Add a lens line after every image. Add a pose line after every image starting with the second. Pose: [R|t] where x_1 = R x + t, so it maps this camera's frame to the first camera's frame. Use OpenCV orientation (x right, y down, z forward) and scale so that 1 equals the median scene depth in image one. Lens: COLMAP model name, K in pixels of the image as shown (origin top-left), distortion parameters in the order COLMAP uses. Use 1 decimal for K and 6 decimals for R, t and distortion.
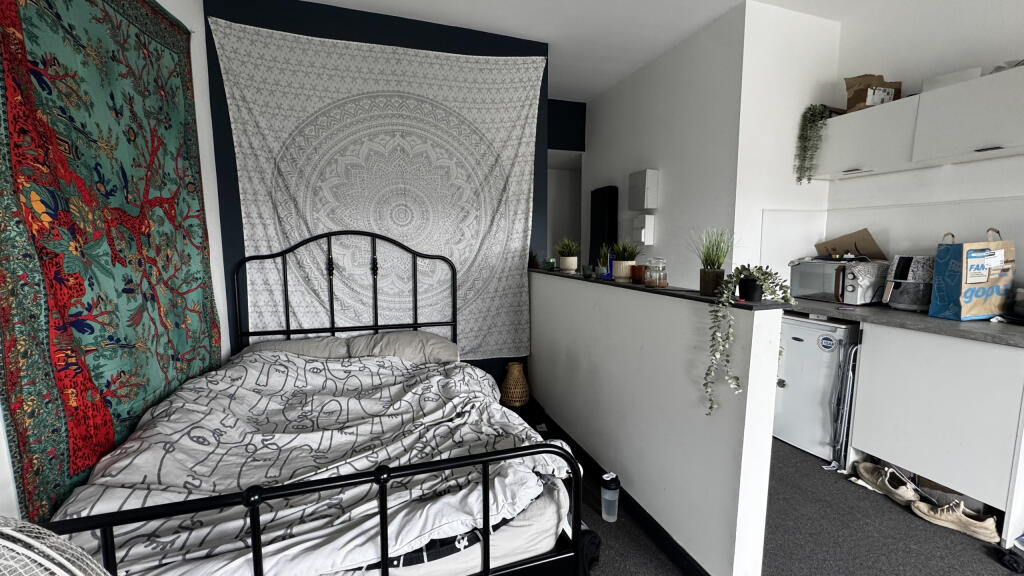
lens RADIAL K [[408.3, 0, 510.8], [0, 408.3, 288.3], [0, 0, 1]] dist [-0.001588, -0.000560]
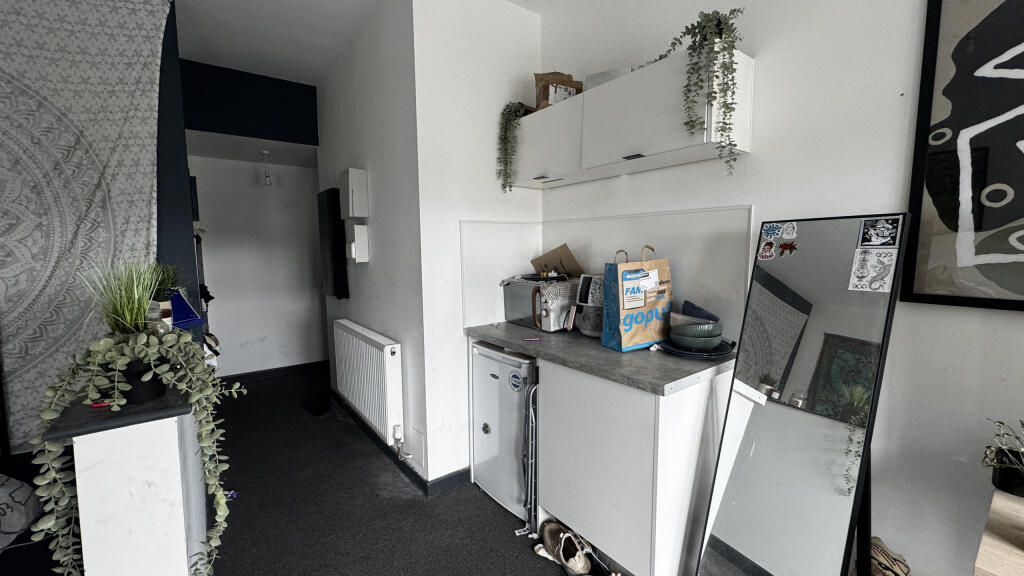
lens RADIAL K [[408.3, 0, 511.5], [0, 408.3, 288.7], [0, 0, 1]] dist [-0.001588, -0.000560]
pose [[0.946709, -0.039717, 0.319633, 0.506962], [0.044197, 0.999000, -0.006774, -0.050273], [-0.319044, 0.020540, 0.947517, 0.204135]]
